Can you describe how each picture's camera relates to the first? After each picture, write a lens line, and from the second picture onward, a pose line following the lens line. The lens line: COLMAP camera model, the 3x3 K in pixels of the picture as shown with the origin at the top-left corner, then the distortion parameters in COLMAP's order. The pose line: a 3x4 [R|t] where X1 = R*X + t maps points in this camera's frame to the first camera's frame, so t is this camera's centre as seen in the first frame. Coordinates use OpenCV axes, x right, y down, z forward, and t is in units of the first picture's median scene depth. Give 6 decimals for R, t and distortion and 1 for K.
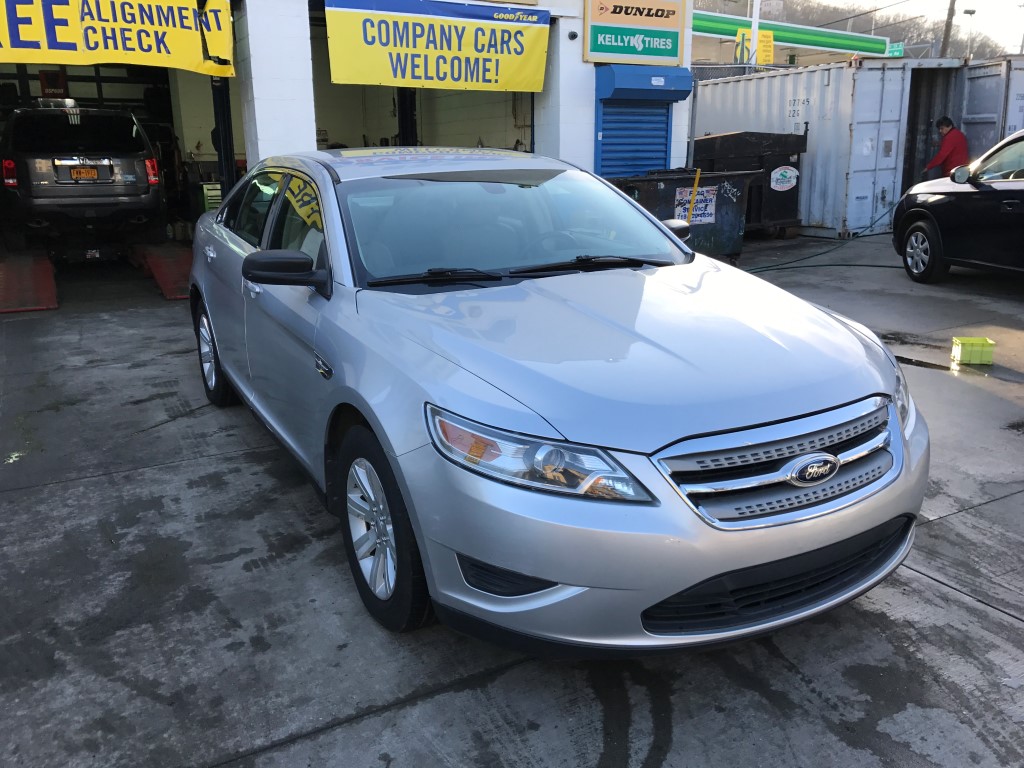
lens RADIAL K [[837.8, 0, 502.2], [0, 837.8, 392.8], [0, 0, 1]] dist [0.015261, -0.010499]
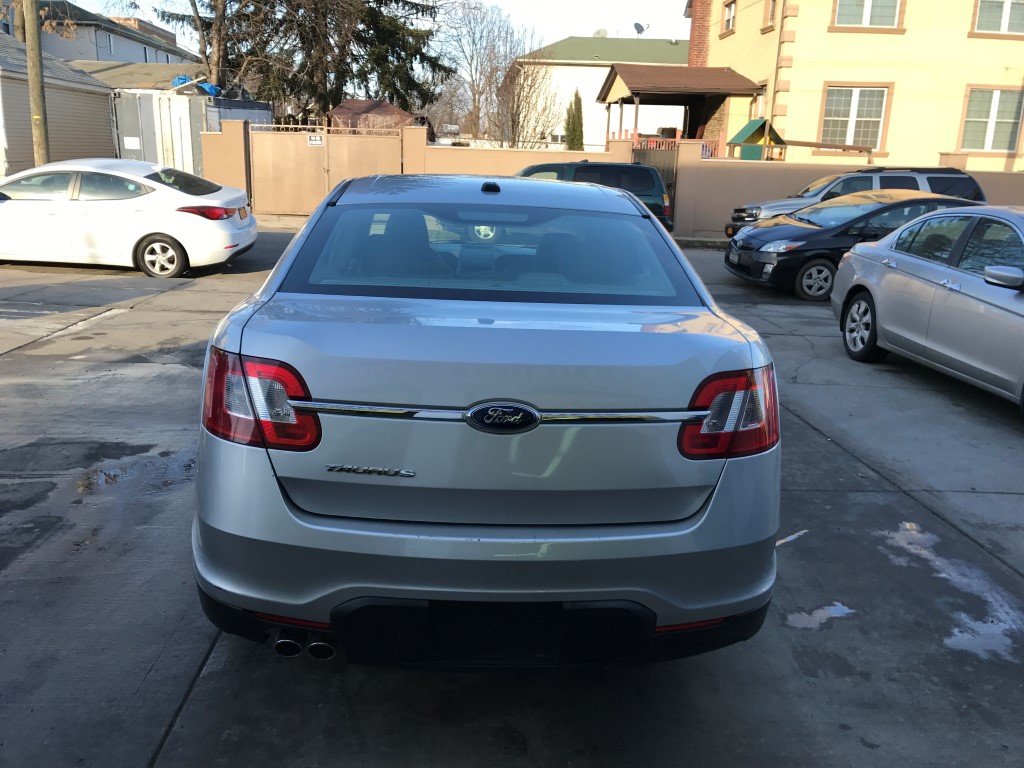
lens RADIAL K [[837.8, 0, 501.1], [0, 837.8, 378.3], [0, 0, 1]] dist [0.015261, -0.010499]
pose [[-0.897276, -0.121019, 0.424560, -0.726514], [0.104270, 0.876390, 0.470178, -0.701039], [-0.428980, 0.466149, -0.773745, 2.386455]]
